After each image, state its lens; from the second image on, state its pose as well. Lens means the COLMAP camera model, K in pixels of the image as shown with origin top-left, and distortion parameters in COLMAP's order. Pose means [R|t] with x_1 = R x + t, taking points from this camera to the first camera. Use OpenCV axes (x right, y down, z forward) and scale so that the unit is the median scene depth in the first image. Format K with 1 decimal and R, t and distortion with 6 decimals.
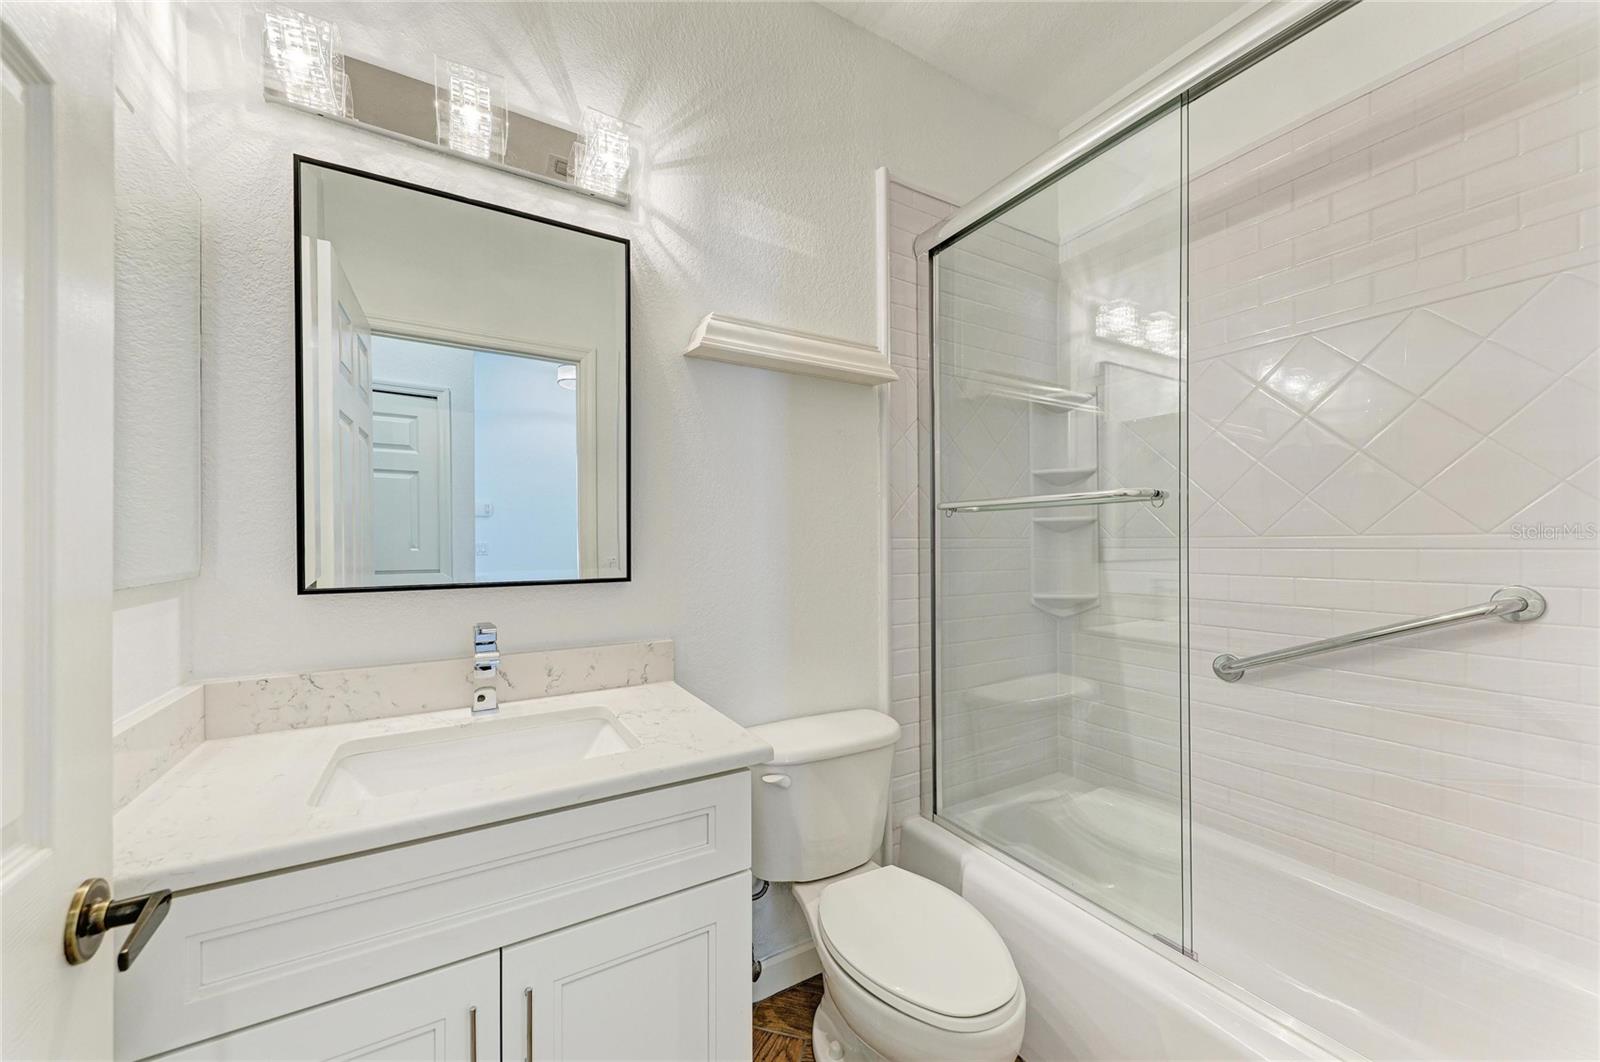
lens RADIAL K [[588.6, 0, 800.4], [0, 588.6, 542.1], [0, 0, 1]] dist [0.021691, -0.010148]
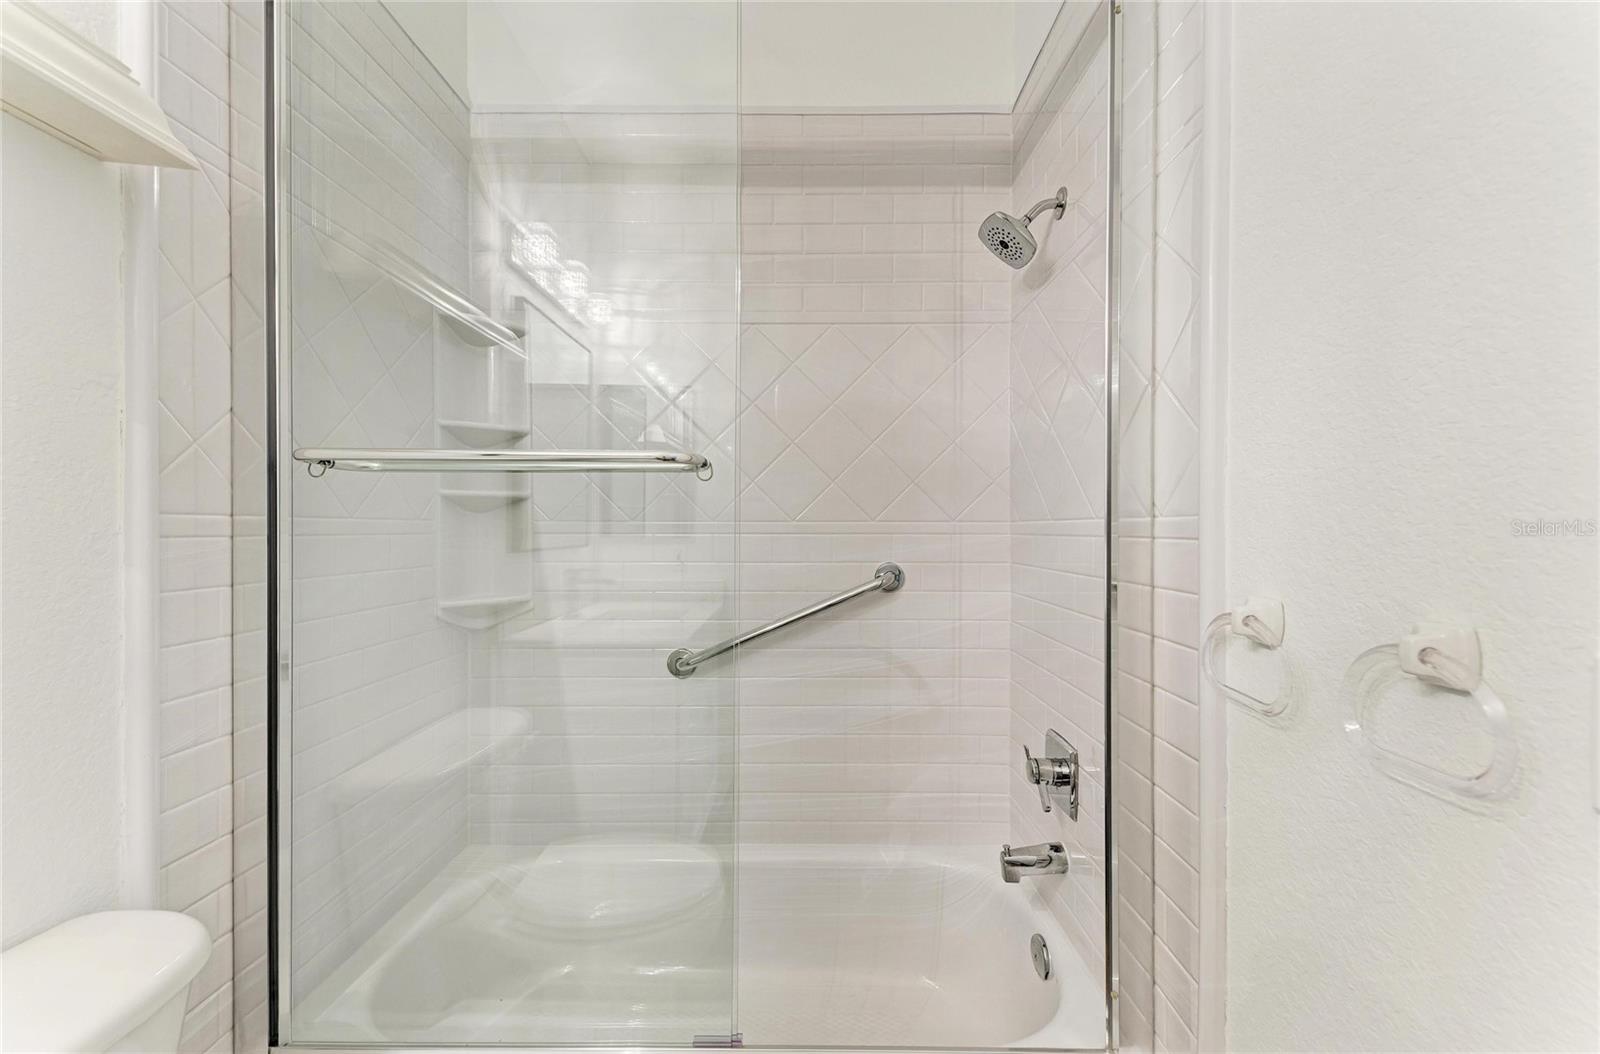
lens RADIAL K [[616.6, 0, 807.2], [0, 616.6, 530.6], [0, 0, 1]] dist [0.037353, -0.016148]
pose [[0.508464, 0.002532, 0.861080, -0.010329], [-0.006785, 0.999976, 0.001066, 0.002853], [-0.861057, -0.006385, 0.508469, 0.298514]]
